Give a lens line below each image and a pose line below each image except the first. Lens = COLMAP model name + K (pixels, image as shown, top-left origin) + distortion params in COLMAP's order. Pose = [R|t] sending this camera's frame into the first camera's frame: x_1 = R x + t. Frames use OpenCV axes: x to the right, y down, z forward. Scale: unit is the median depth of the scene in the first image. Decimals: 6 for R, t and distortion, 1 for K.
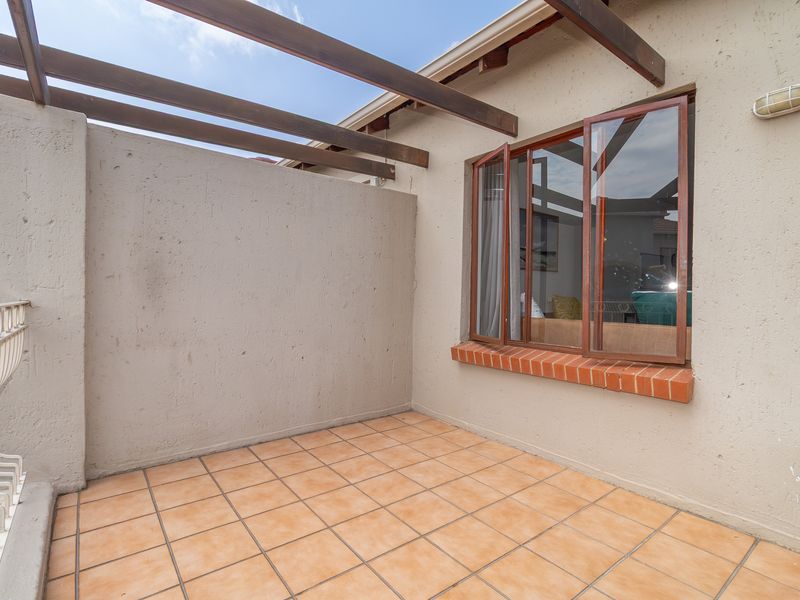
lens RADIAL K [[403.1, 0, 407.6], [0, 403.1, 295.9], [0, 0, 1]] dist [-0.000599, -0.000825]
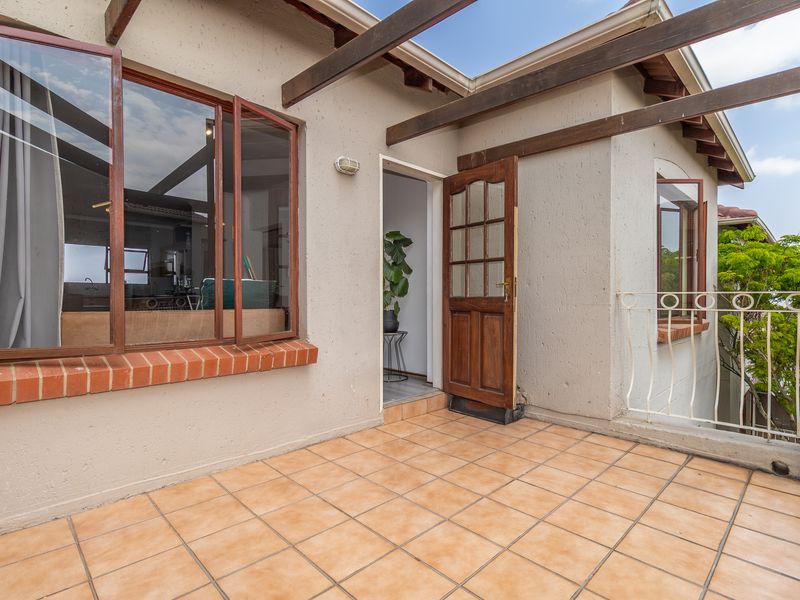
lens RADIAL K [[403.1, 0, 407.6], [0, 403.1, 295.9], [0, 0, 1]] dist [-0.000599, -0.000825]
pose [[-0.106241, -0.025943, 0.994002, -0.567448], [-0.025529, 0.999401, 0.023355, 0.000686], [-0.994013, -0.022894, -0.106839, 0.719144]]
